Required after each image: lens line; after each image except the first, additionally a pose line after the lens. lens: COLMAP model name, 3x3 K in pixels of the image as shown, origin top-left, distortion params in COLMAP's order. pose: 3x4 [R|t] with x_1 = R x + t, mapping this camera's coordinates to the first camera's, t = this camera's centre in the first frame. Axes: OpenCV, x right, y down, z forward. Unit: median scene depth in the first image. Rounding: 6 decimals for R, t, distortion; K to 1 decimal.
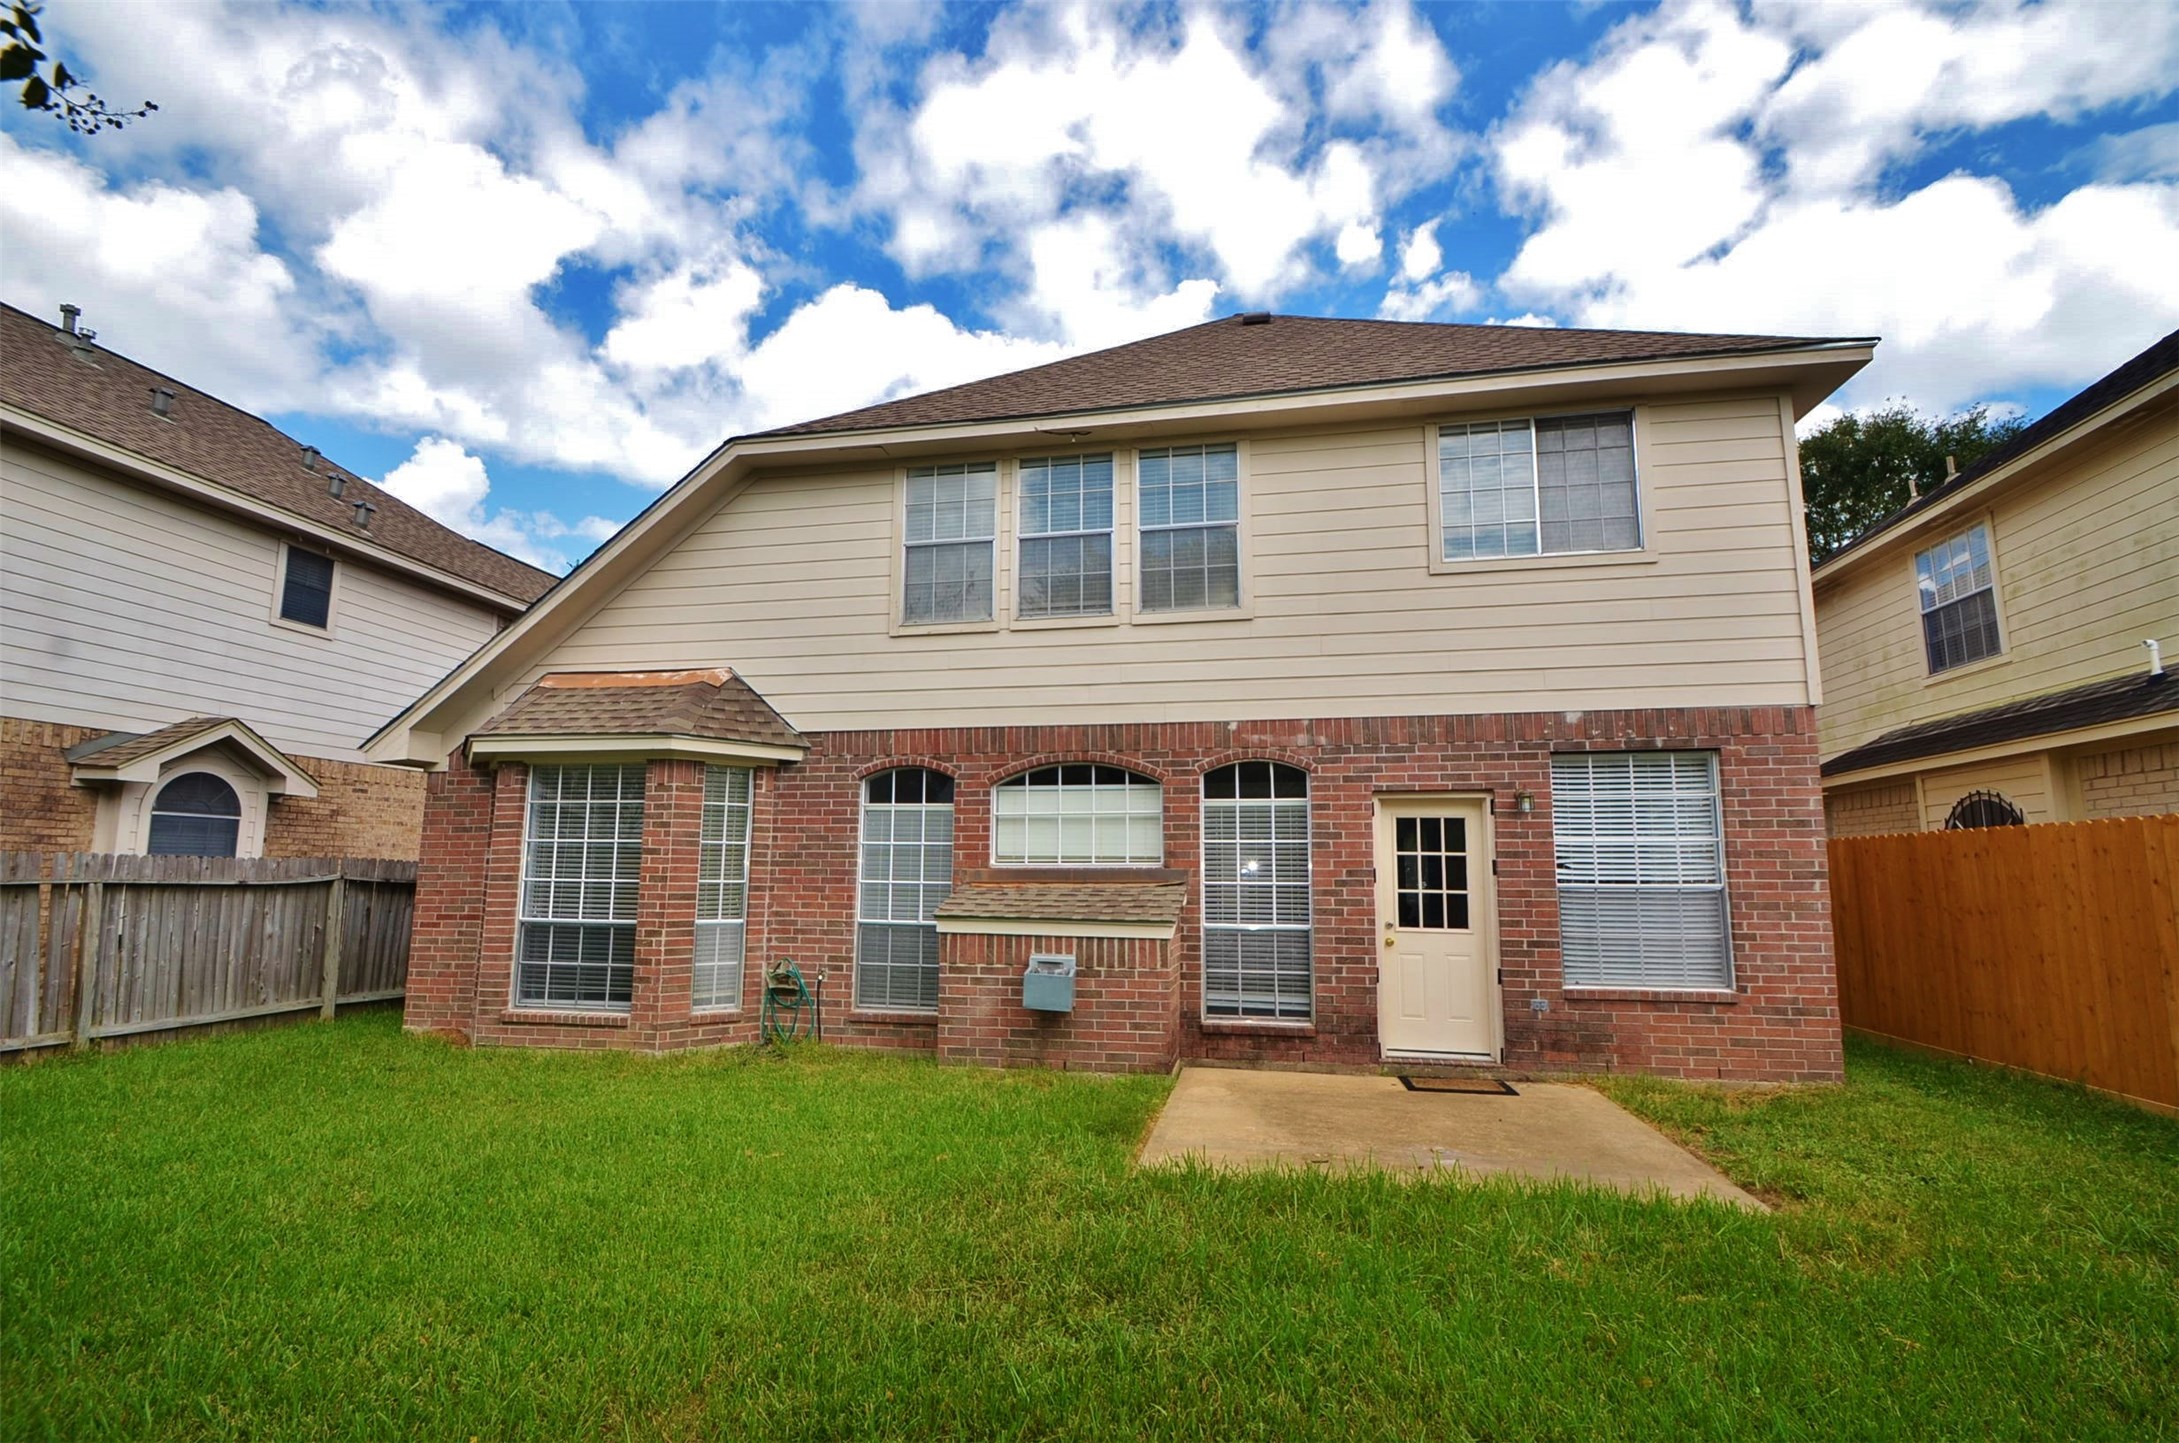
lens RADIAL K [[947.7, 0, 1072.9], [0, 947.7, 753.5], [0, 0, 1]] dist [0.012470, -0.016608]
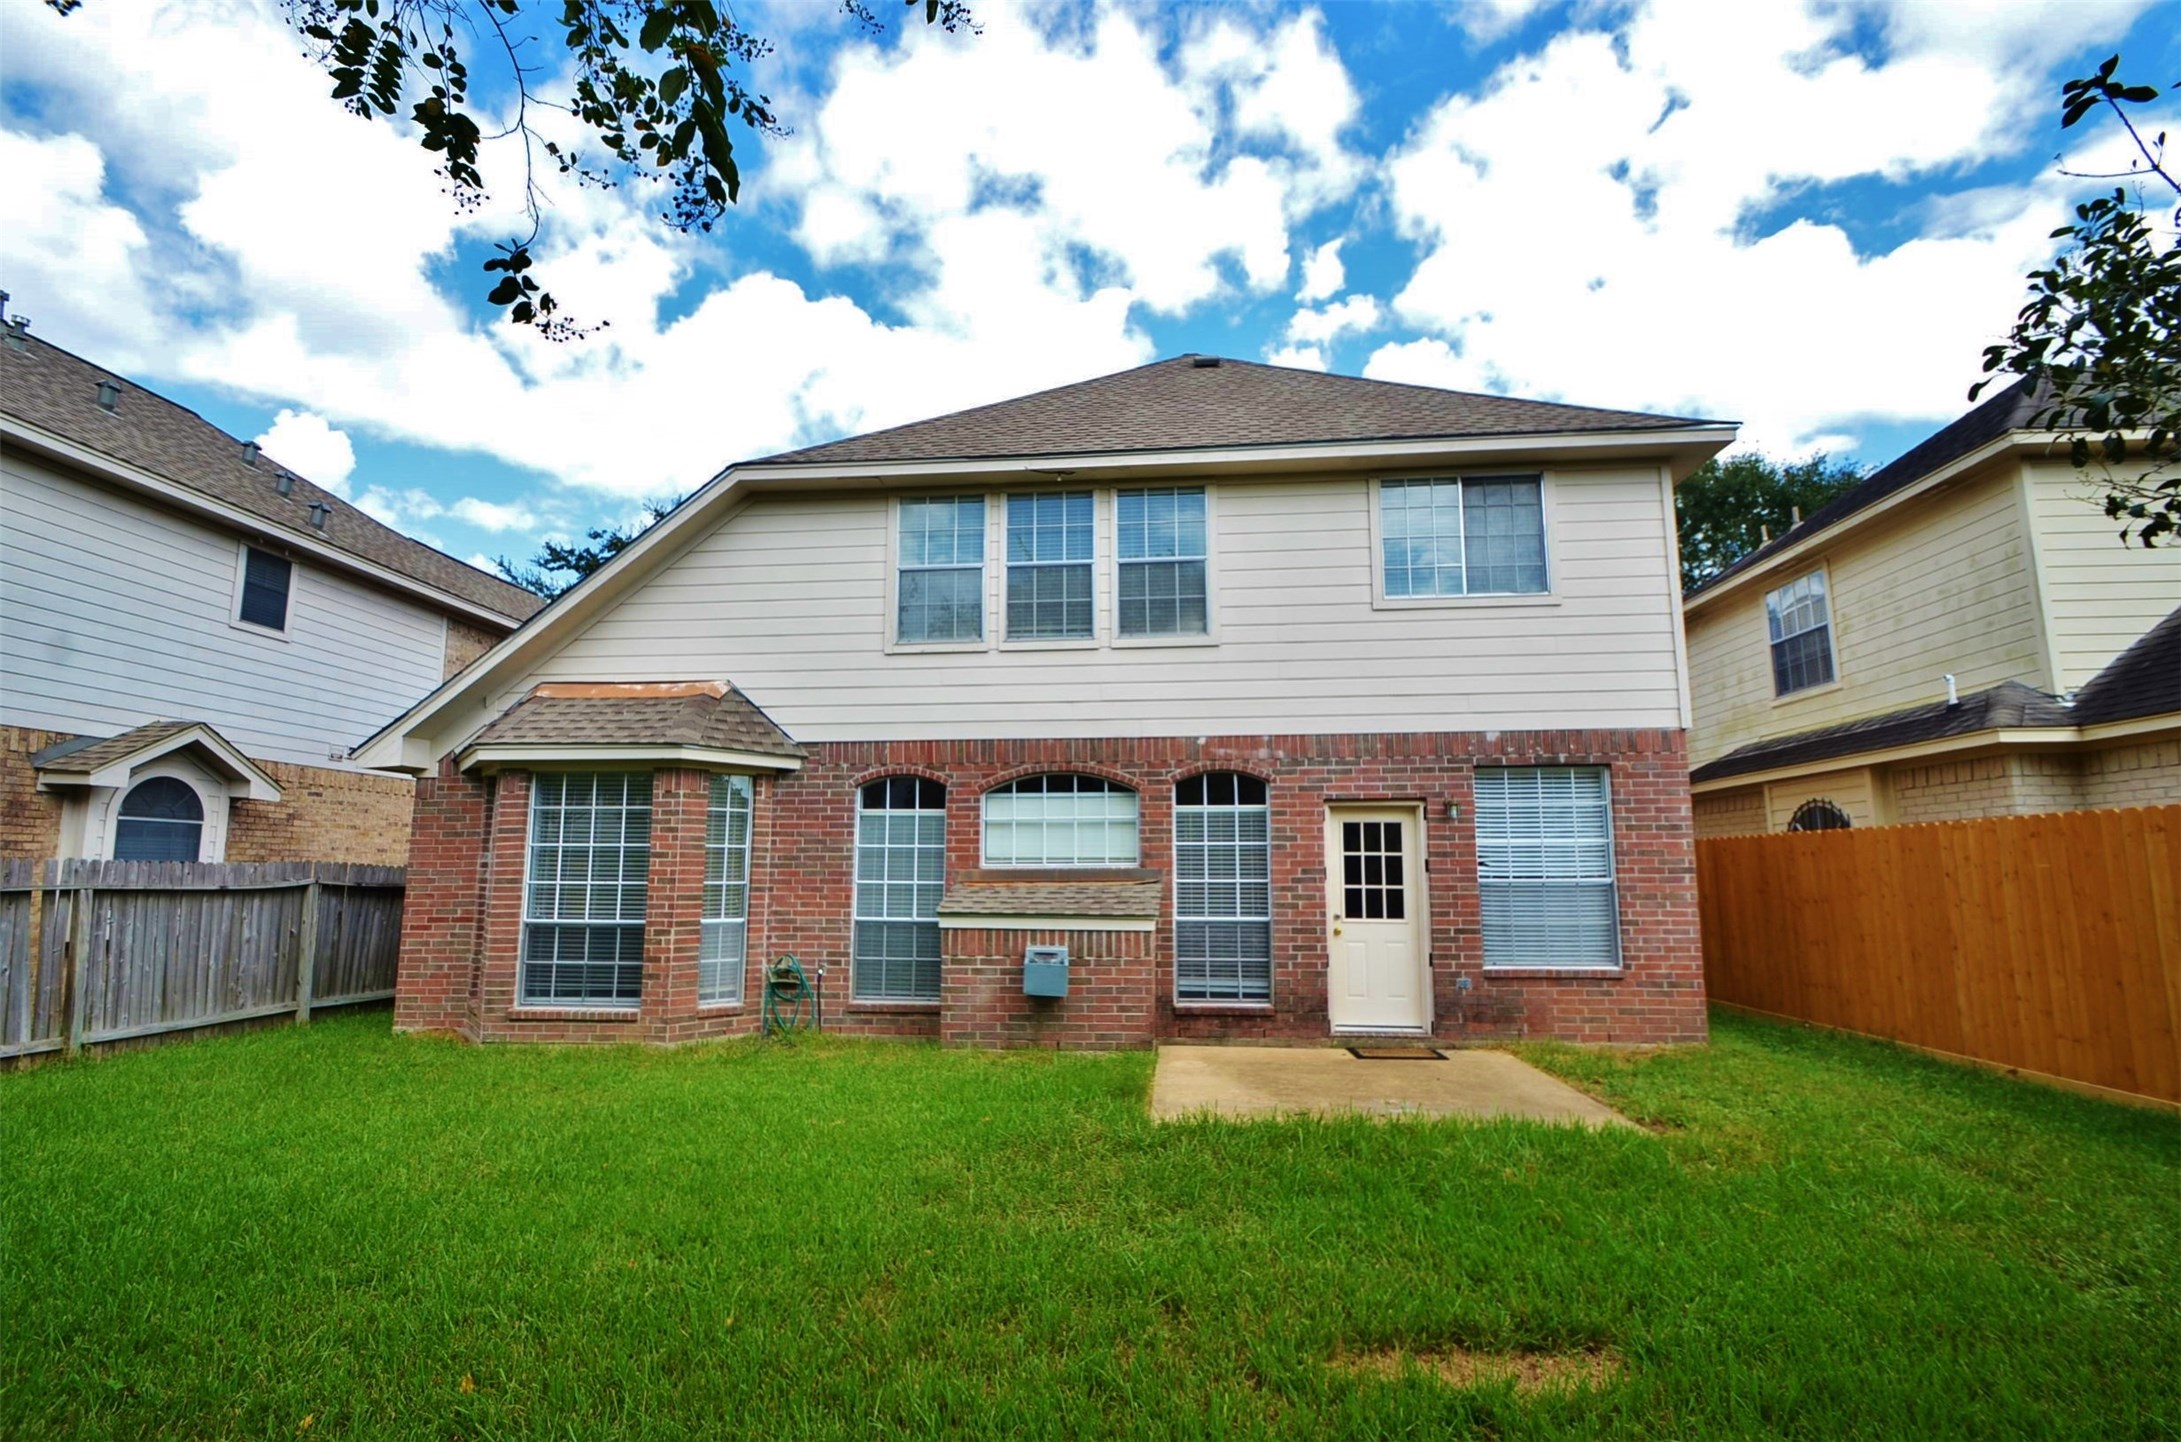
lens RADIAL K [[948.6, 0, 1076.8], [0, 948.6, 752.6], [0, 0, 1]] dist [0.008587, -0.013871]
pose [[0.994891, 0.006140, 0.100764, -0.089027], [-0.006163, 0.999981, -0.000079, -0.013553], [-0.100762, -0.000543, 0.994910, -0.098275]]
